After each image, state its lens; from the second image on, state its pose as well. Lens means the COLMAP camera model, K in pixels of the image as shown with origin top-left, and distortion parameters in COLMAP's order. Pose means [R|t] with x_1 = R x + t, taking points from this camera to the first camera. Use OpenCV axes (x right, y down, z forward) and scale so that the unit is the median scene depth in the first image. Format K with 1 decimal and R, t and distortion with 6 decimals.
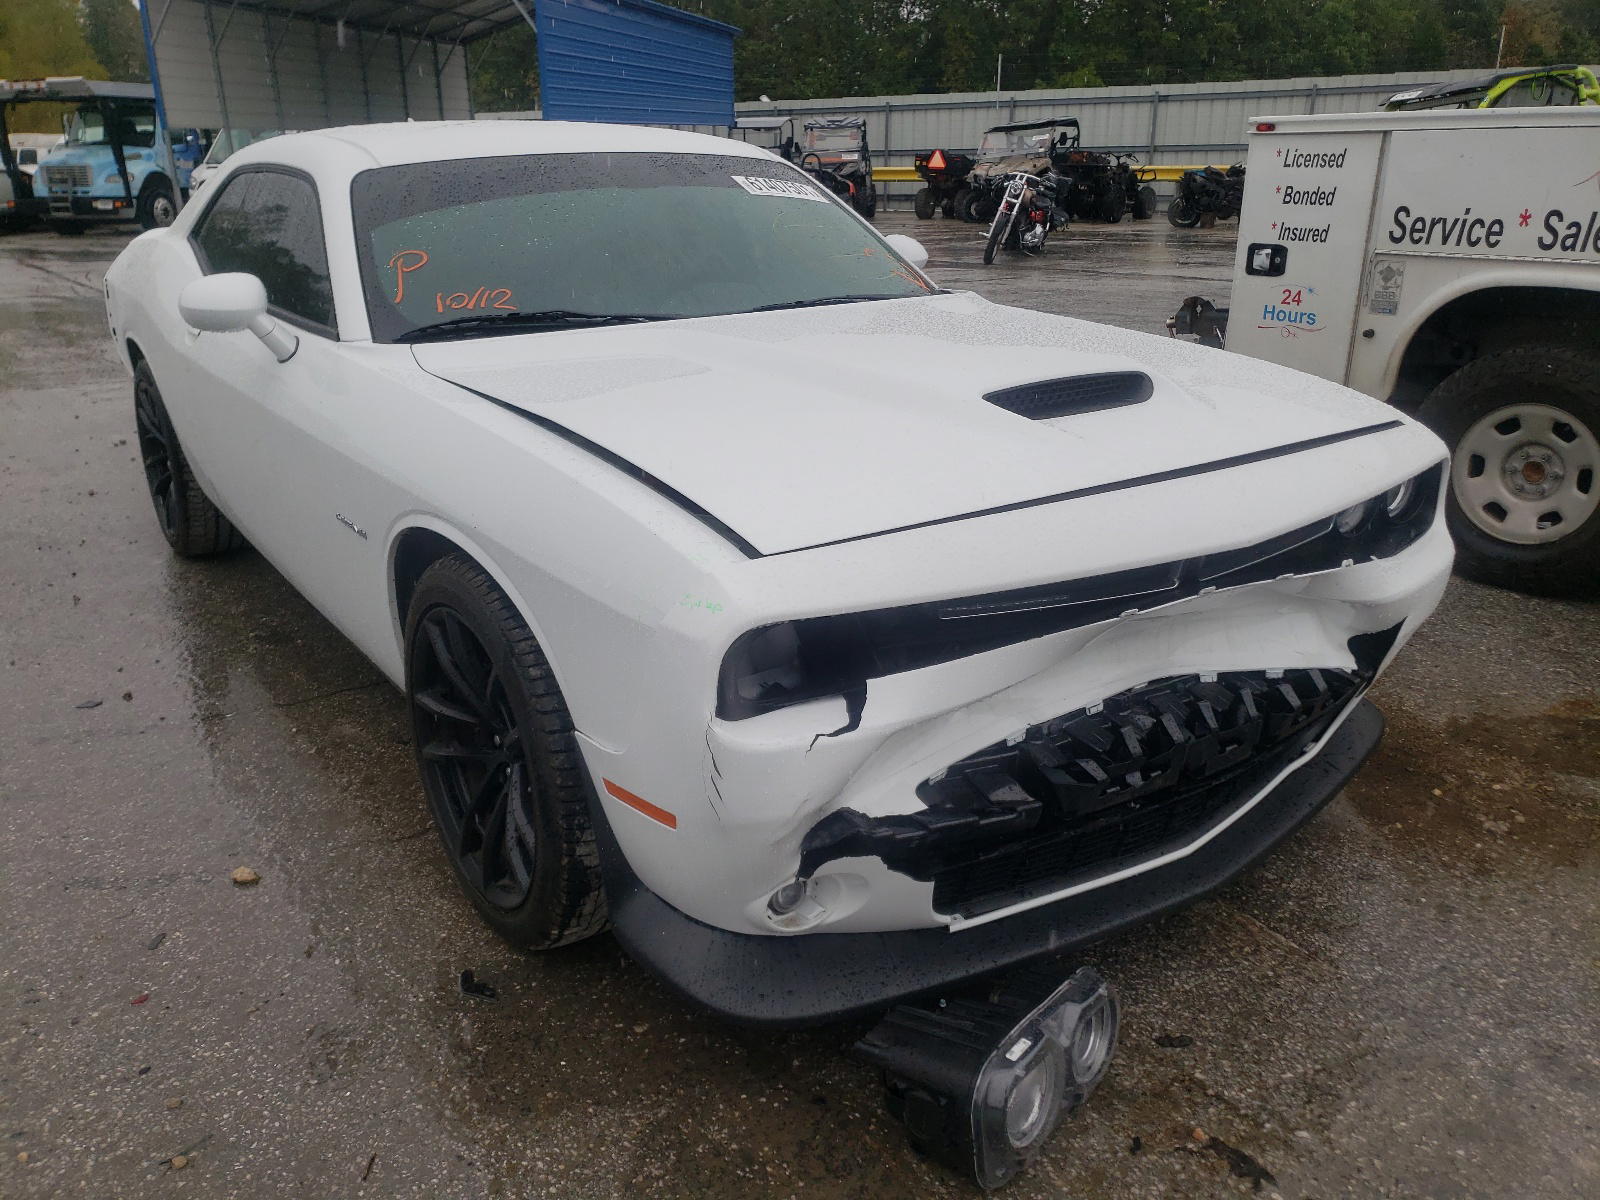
lens RADIAL K [[1202.7, 0, 800.0], [0, 1202.7, 600.0], [0, 0, 1]] dist [-0.000813, 0.005374]
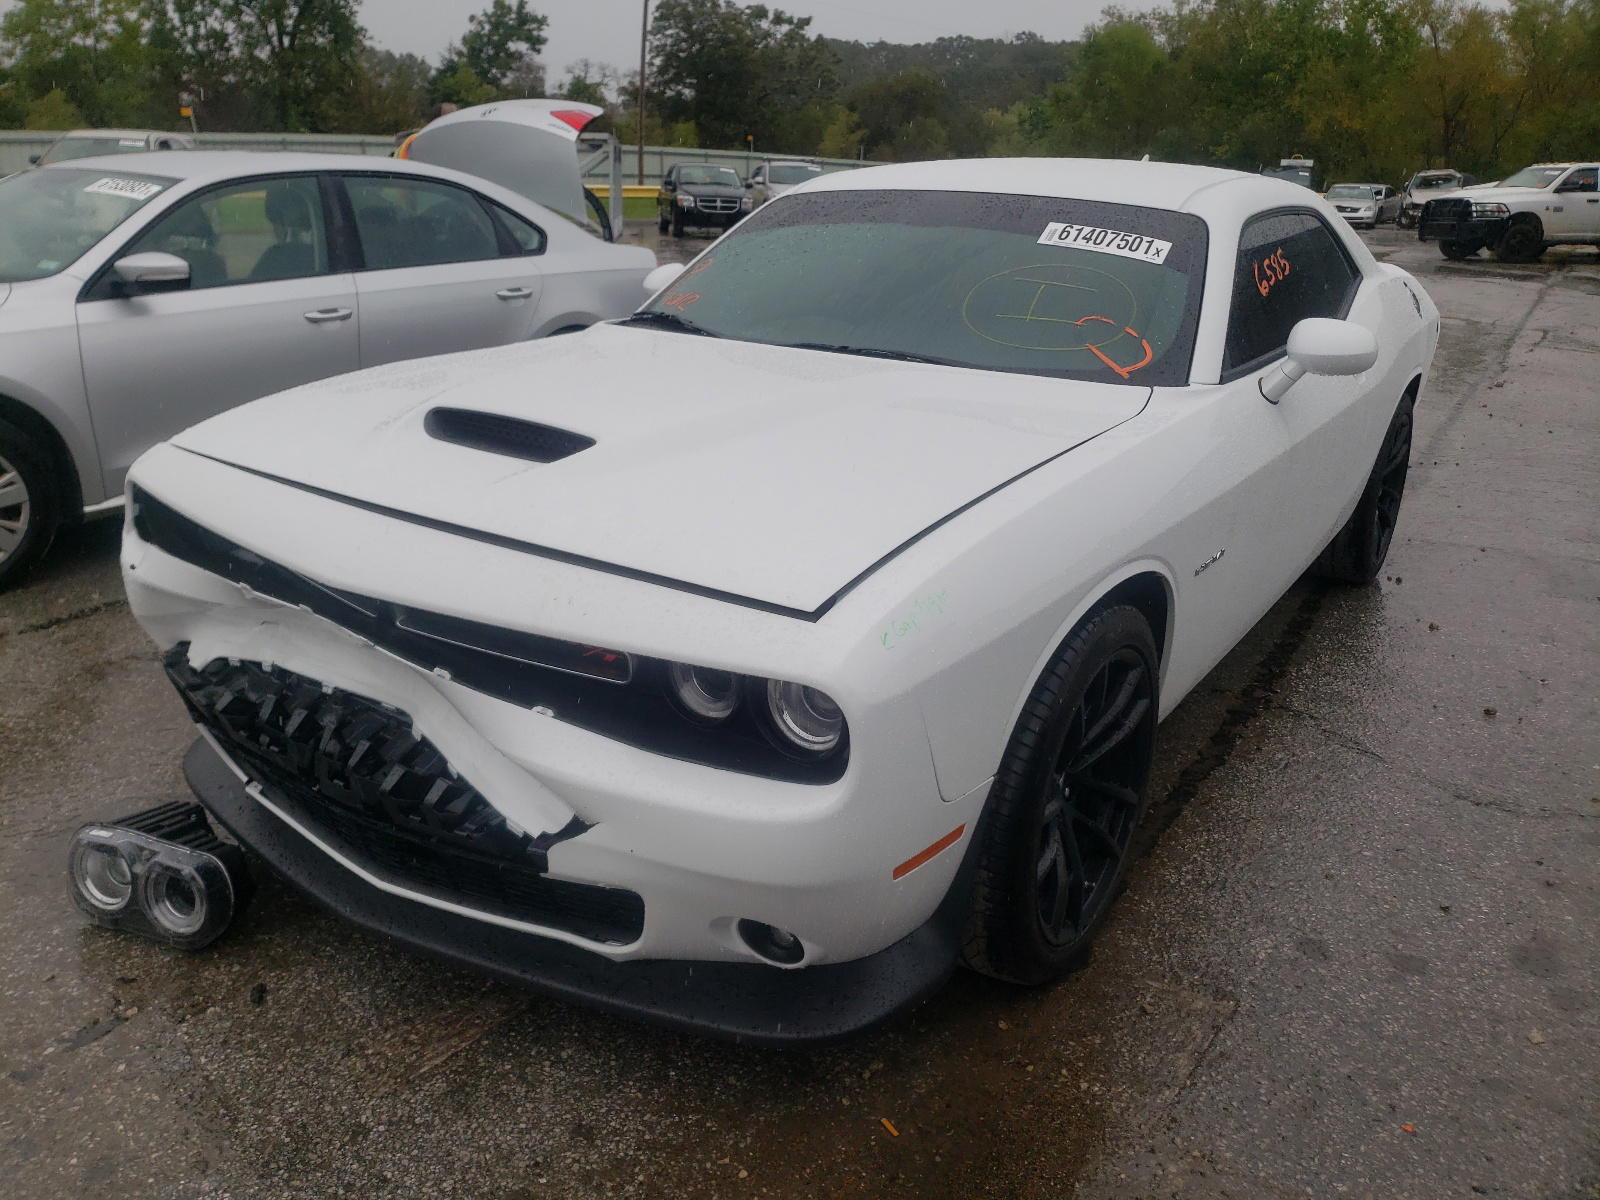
lens RADIAL K [[1233.4, 0, 800.0], [0, 1233.4, 600.0], [0, 0, 1]] dist [0.001251, 0.006528]
pose [[0.371502, 0.327724, -0.868667, 1.404230], [-0.350597, 0.915874, 0.195595, -0.370384], [0.859691, 0.231889, 0.455148, 0.856668]]
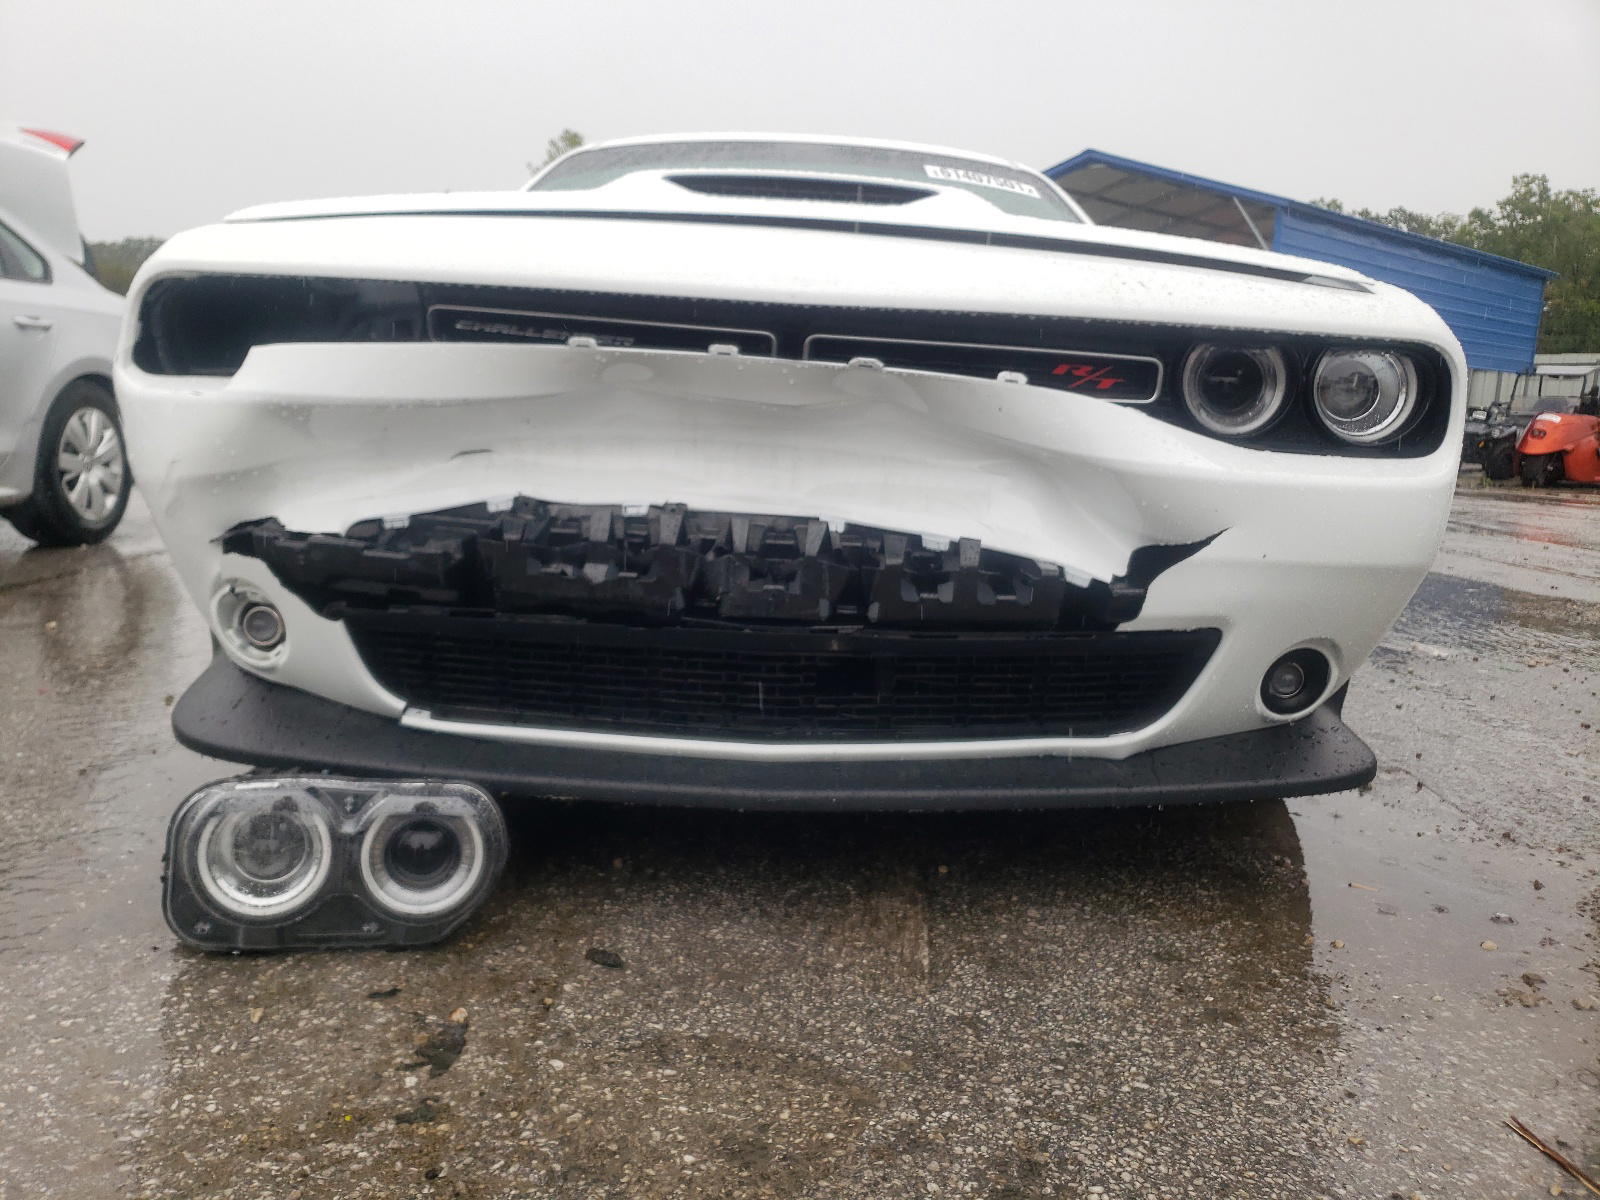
lens RADIAL K [[1233.4, 0, 800.0], [0, 1233.4, 600.0], [0, 0, 1]] dist [0.001251, 0.006528]
pose [[0.815662, 0.142172, -0.560787, 0.825996], [-0.252057, 0.959828, -0.123278, 0.226975], [0.520733, 0.241904, 0.818731, 0.406128]]
